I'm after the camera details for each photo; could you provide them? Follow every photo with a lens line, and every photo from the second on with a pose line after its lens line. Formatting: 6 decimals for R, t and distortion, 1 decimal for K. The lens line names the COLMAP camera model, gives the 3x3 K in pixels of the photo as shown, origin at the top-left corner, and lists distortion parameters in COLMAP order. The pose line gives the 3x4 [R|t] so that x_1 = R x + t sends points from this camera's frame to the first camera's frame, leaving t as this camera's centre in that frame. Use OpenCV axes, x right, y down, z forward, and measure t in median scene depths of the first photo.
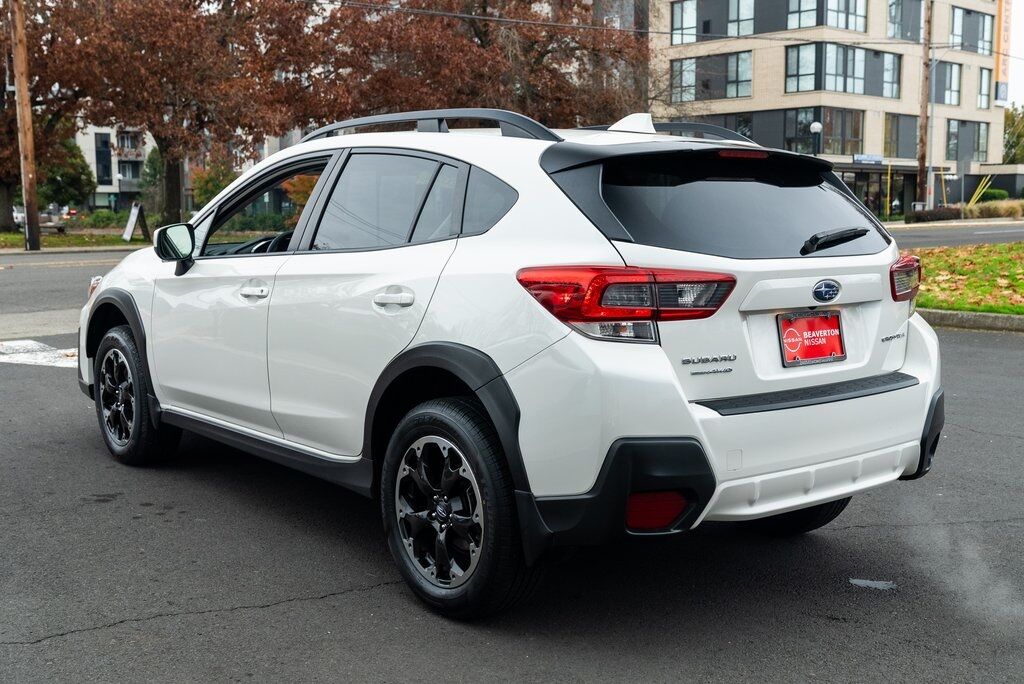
lens RADIAL K [[1181.0, 0, 512.0], [0, 1181.0, 342.0], [0, 0, 1]] dist [0.014376, 0.034592]
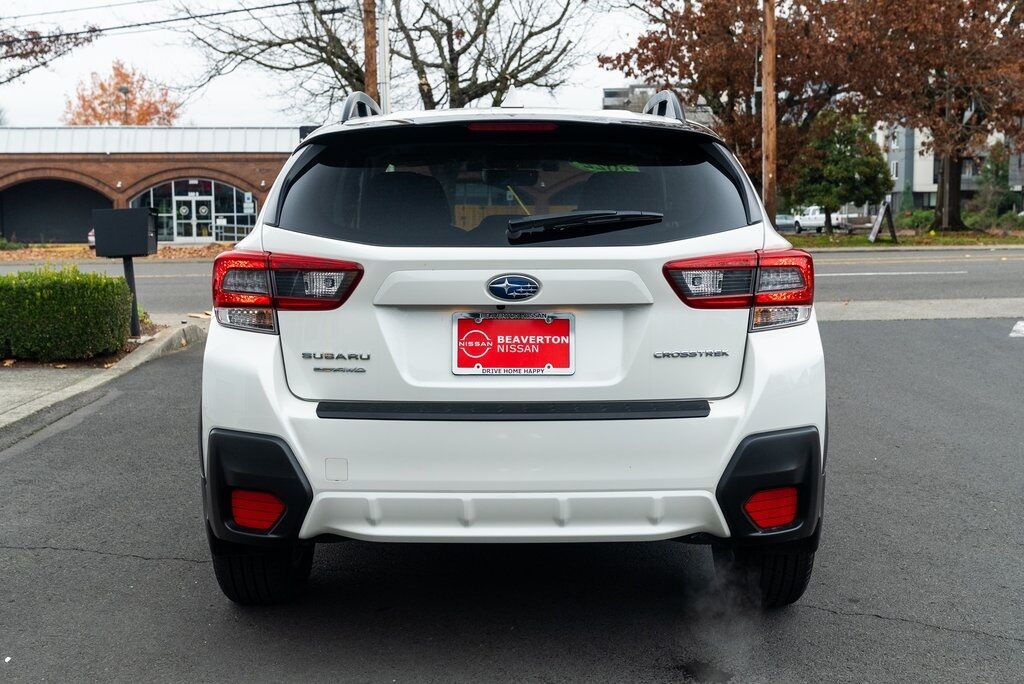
lens RADIAL K [[1264.0, 0, 512.0], [0, 1264.0, 342.0], [0, 0, 1]] dist [0.029822, 0.032263]
pose [[0.776660, 0.061466, -0.626914, 0.793903], [-0.066591, 0.997663, 0.015320, -0.017824], [0.626391, 0.029848, 0.778938, 0.297733]]
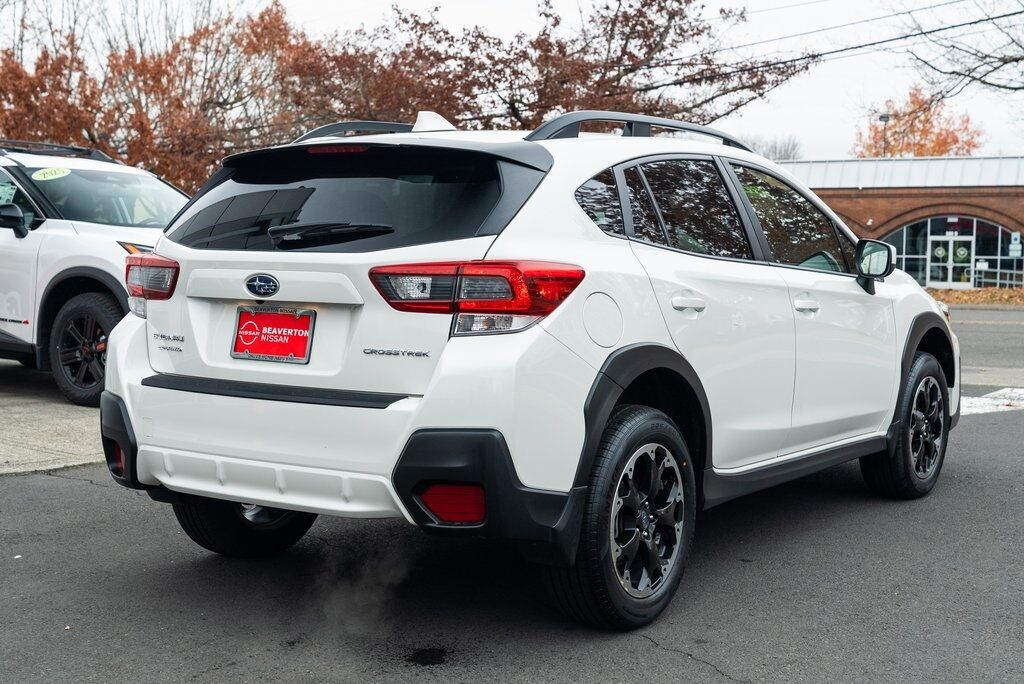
lens RADIAL K [[1450.4, 0, 512.0], [0, 1450.4, 342.0], [0, 0, 1]] dist [0.009083, 0.043526]
pose [[0.296000, 0.066074, -0.952900, 1.414557], [-0.124106, 0.991809, 0.030221, -0.056357], [0.947091, 0.109315, 0.301775, 0.808551]]
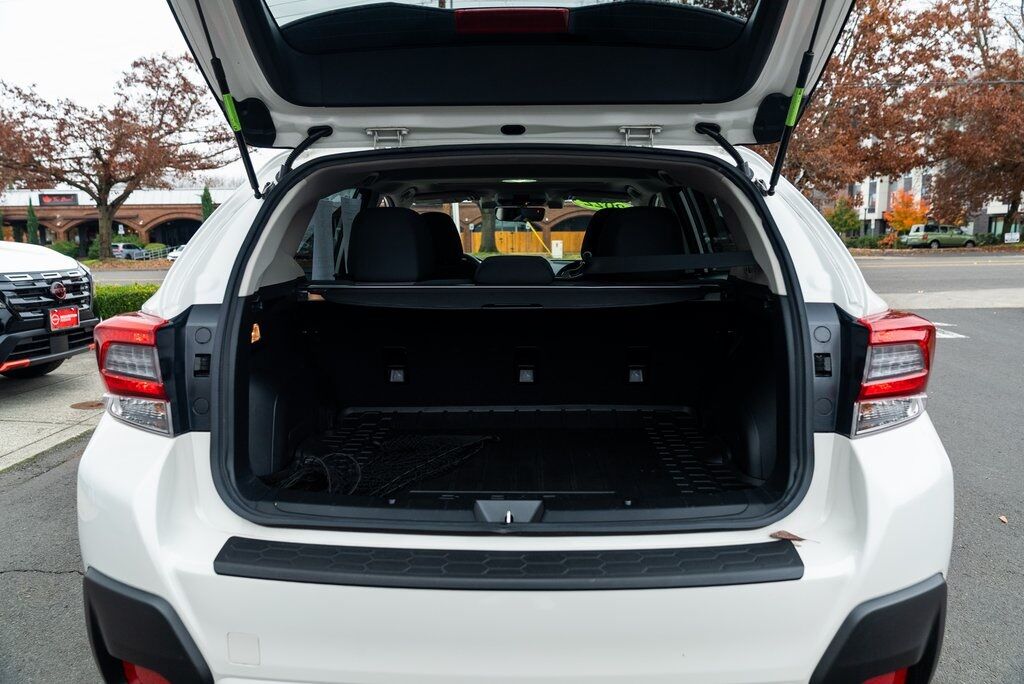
lens RADIAL K [[699.9, 0, 512.0], [0, 699.9, 342.0], [0, 0, 1]] dist [-0.033879, 0.021642]
pose [[0.760947, 0.094793, -0.641852, 0.451776], [-0.068153, 0.995475, 0.066219, -0.080131], [0.645225, -0.006645, 0.763964, 0.732504]]
